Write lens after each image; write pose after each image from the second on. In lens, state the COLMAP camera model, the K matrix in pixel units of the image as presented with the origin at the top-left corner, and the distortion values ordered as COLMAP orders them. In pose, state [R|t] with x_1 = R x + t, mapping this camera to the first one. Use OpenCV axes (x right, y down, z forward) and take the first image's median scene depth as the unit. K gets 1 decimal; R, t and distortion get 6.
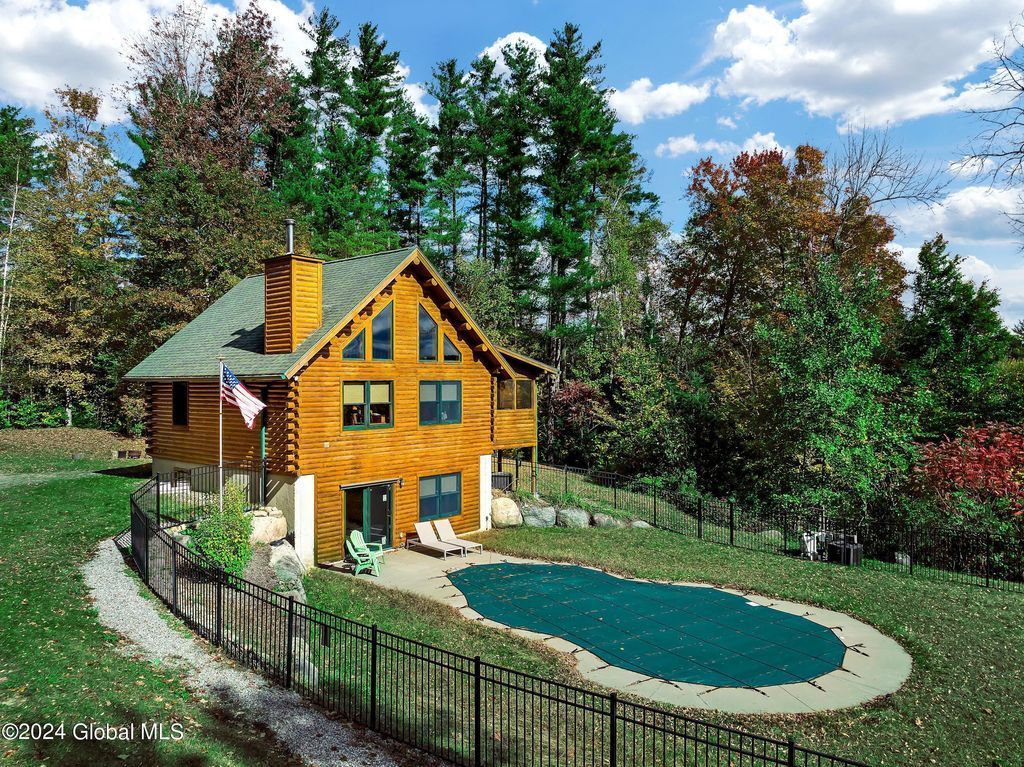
lens RADIAL K [[763.6, 0, 511.5], [0, 763.6, 379.9], [0, 0, 1]] dist [-0.006627, -0.002234]
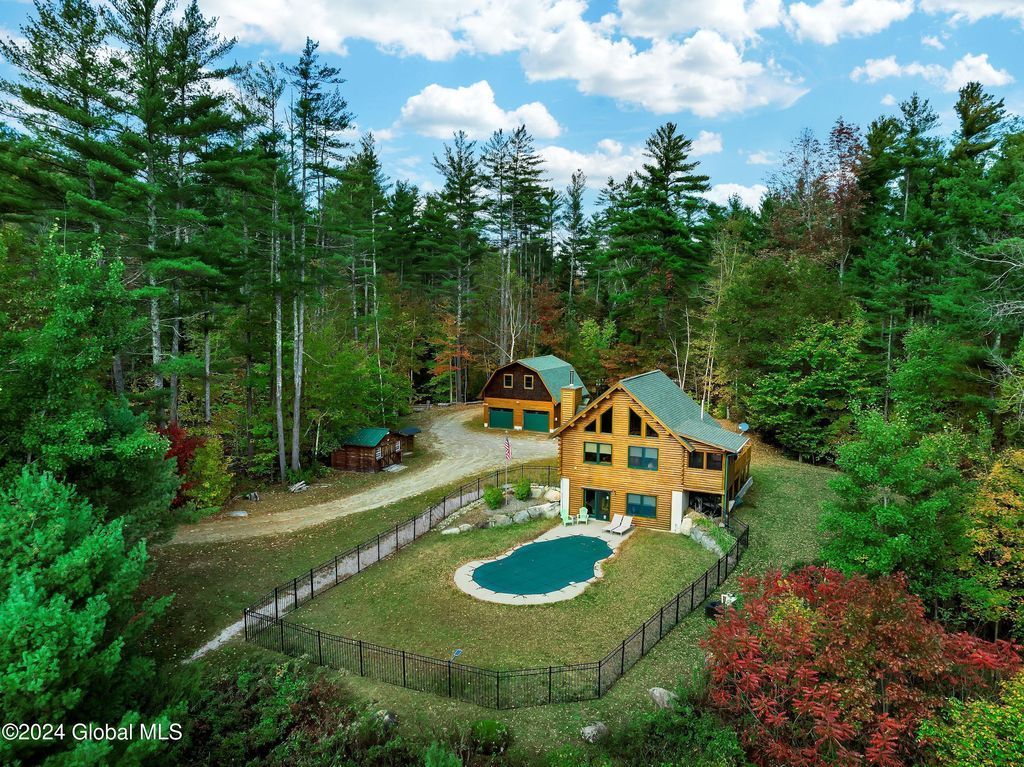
lens RADIAL K [[763.6, 0, 512.0], [0, 763.6, 384.3], [0, 0, 1]] dist [-0.006627, -0.002234]
pose [[0.232441, 0.115407, -0.965739, 1.798549], [-0.004399, 0.993050, 0.117611, -0.409973], [0.972601, -0.023089, 0.231333, 0.264915]]
